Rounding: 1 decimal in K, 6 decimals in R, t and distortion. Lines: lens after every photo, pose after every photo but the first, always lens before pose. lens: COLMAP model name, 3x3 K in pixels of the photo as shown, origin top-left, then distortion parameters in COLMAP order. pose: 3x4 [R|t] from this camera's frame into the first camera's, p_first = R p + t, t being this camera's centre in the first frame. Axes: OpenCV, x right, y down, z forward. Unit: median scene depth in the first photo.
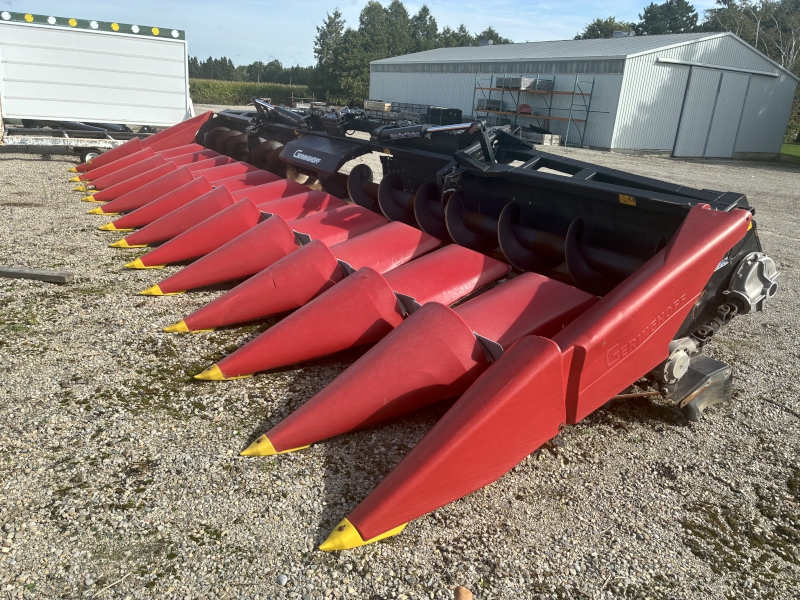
lens RADIAL K [[596.4, 0, 425.3], [0, 596.4, 301.8], [0, 0, 1]] dist [0.039427, -0.032444]
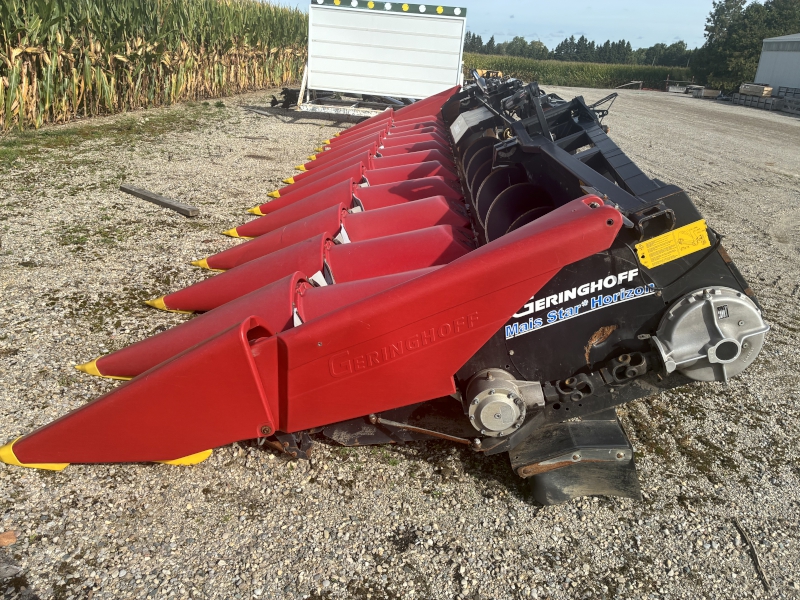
lens RADIAL K [[613.3, 0, 399.4], [0, 613.3, 289.7], [0, 0, 1]] dist [0.058266, -0.084268]
pose [[0.826276, 0.190882, -0.529936, 0.170944], [-0.191573, 0.979976, 0.054285, -0.013962], [0.529686, 0.056667, 0.846299, 0.076134]]
